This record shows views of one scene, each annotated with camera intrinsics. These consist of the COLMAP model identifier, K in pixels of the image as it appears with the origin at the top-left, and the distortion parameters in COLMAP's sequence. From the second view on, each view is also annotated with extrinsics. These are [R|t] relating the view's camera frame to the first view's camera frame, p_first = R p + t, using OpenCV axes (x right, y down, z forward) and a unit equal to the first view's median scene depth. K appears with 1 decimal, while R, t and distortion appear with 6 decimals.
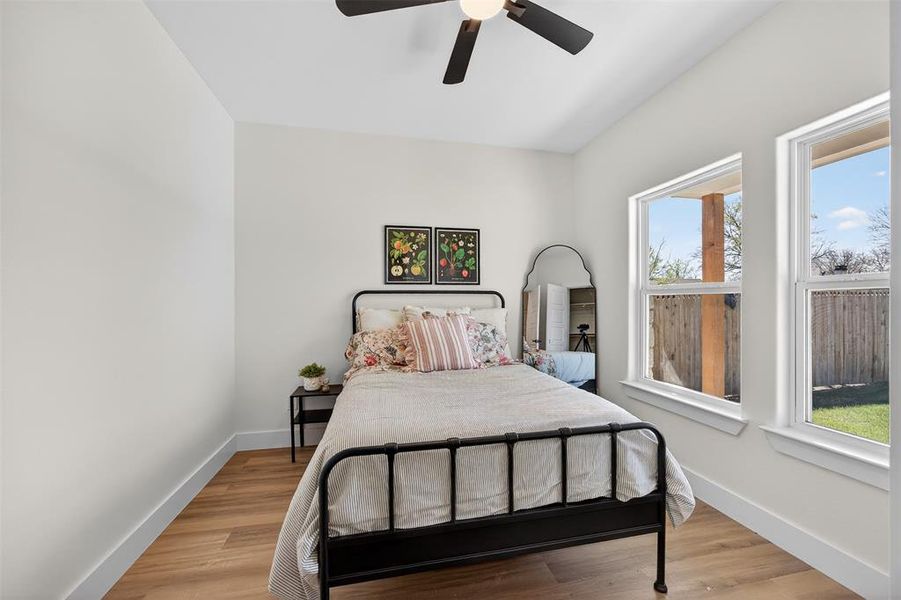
lens RADIAL K [[353.0, 0, 455.3], [0, 353.0, 303.8], [0, 0, 1]] dist [-0.043284, 0.017771]
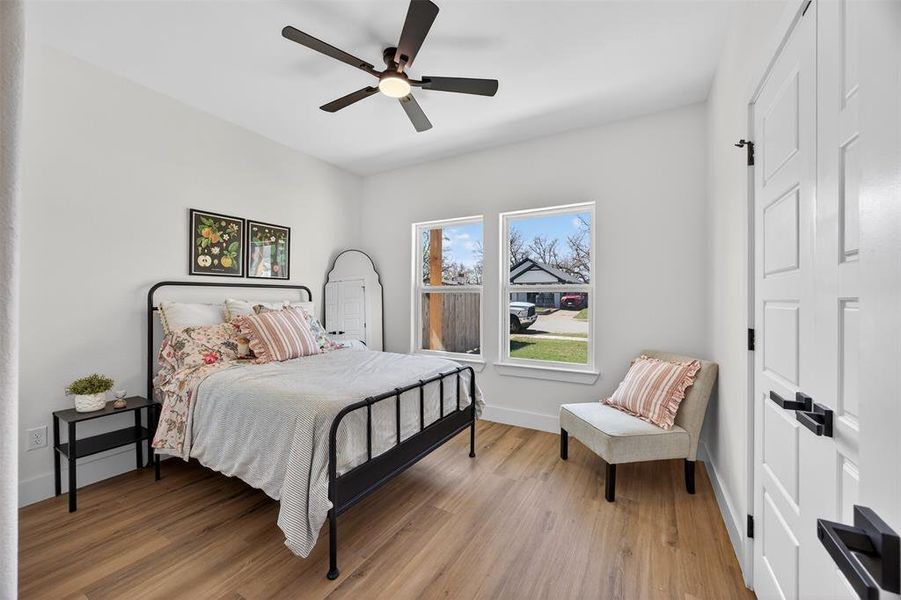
lens RADIAL K [[352.9, 0, 446.1], [0, 352.9, 298.9], [0, 0, 1]] dist [-0.018813, 0.000278]
pose [[0.678272, 0.002779, 0.734806, -0.408544], [-0.003802, 0.999993, -0.000273, 0.002084], [-0.734801, -0.002608, 0.678278, -0.070564]]
